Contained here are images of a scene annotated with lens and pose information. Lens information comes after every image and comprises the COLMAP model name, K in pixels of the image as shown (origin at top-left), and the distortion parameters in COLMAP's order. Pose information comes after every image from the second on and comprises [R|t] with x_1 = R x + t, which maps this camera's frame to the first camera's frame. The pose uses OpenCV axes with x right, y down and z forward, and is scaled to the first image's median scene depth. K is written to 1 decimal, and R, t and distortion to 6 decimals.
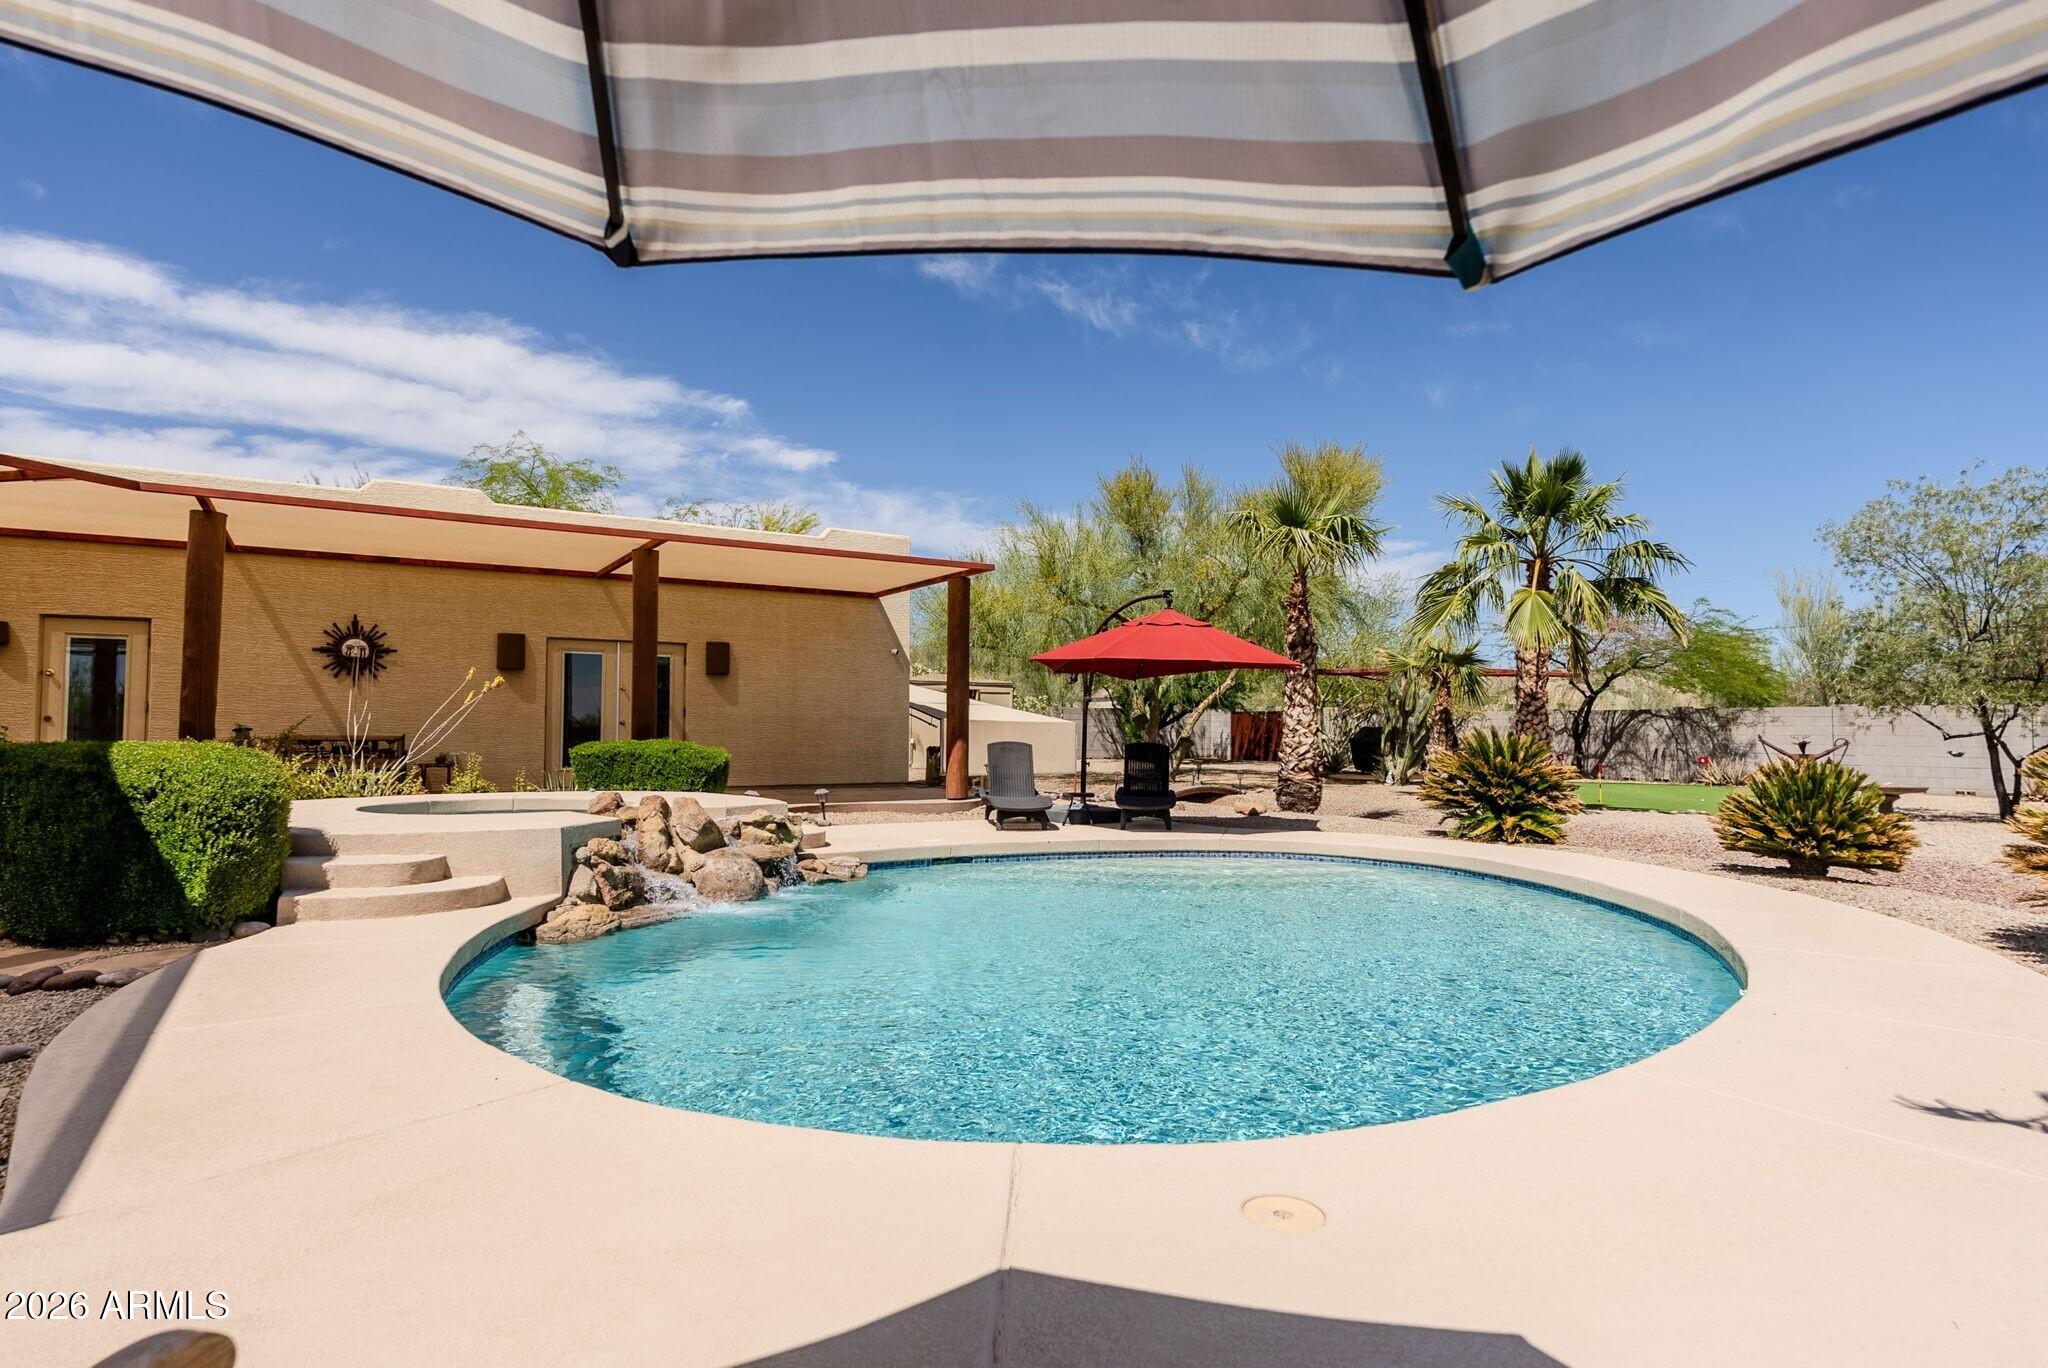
lens RADIAL K [[977.2, 0, 973.7], [0, 977.2, 693.5], [0, 0, 1]] dist [0.001216, 0.000436]
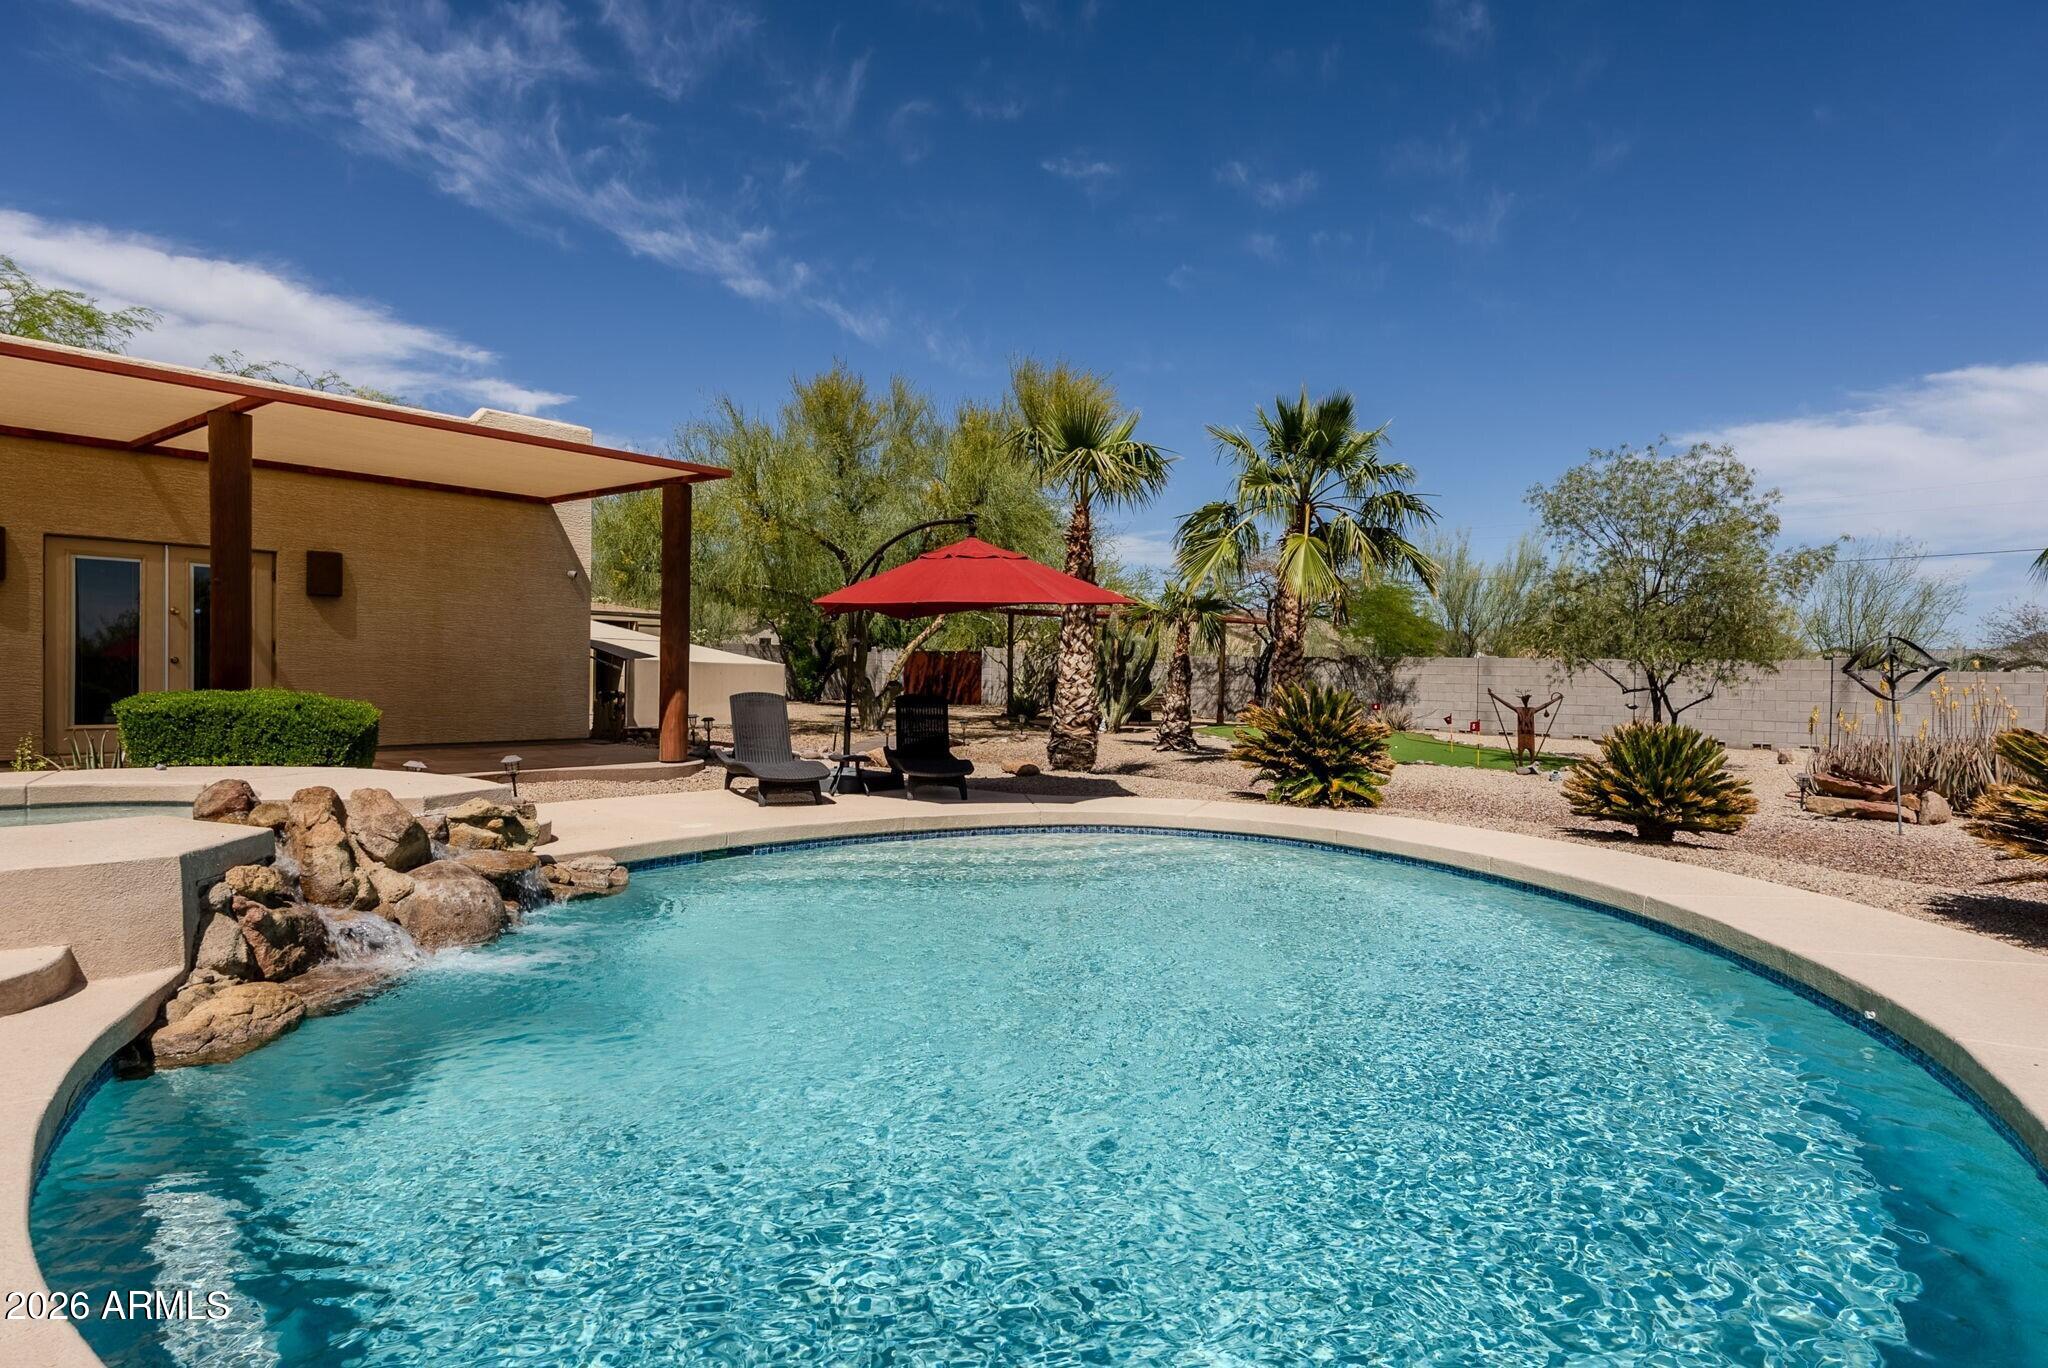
lens RADIAL K [[1115.2, 0, 1024.0], [0, 1115.2, 684.0], [0, 0, 1]] dist [0.001779, 0.001141]
pose [[0.949183, 0.007748, 0.314629, -0.066390], [-0.022435, 0.998819, 0.043086, -0.003486], [-0.313924, -0.047956, 0.948236, 0.088335]]
